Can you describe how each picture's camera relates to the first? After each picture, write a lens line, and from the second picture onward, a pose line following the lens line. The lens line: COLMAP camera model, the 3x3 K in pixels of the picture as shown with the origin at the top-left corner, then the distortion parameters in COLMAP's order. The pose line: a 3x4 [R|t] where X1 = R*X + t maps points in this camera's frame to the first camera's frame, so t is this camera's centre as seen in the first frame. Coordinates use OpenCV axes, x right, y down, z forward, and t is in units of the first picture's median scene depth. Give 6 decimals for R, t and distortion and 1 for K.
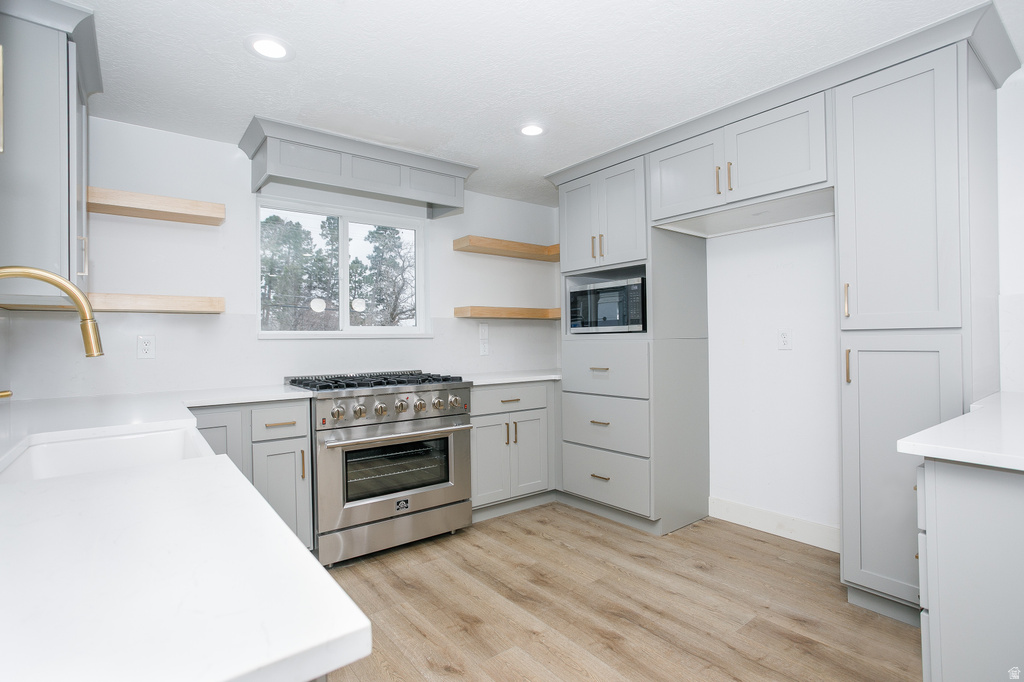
lens RADIAL K [[496.4, 0, 512.7], [0, 496.4, 339.1], [0, 0, 1]] dist [-0.050642, 0.029814]
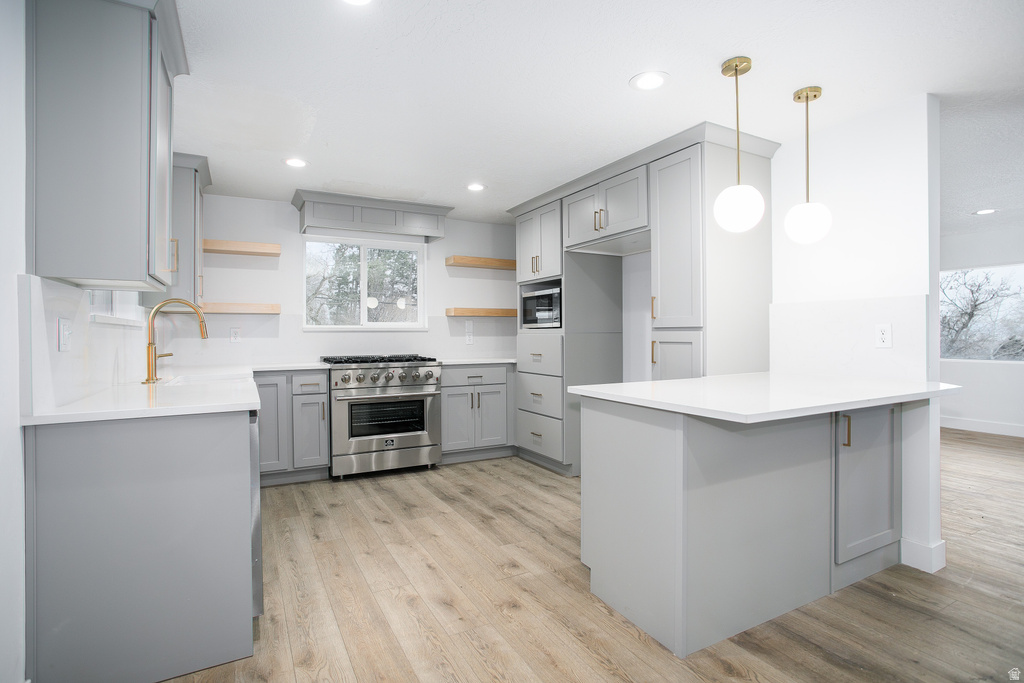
lens RADIAL K [[504.1, 0, 511.1], [0, 504.1, 336.8], [0, 0, 1]] dist [-0.059106, 0.031675]
pose [[0.986247, 0.009717, -0.164995, 0.373975], [-0.008341, 0.999924, 0.009030, -0.000857], [0.165070, -0.007529, 0.986253, -0.418326]]
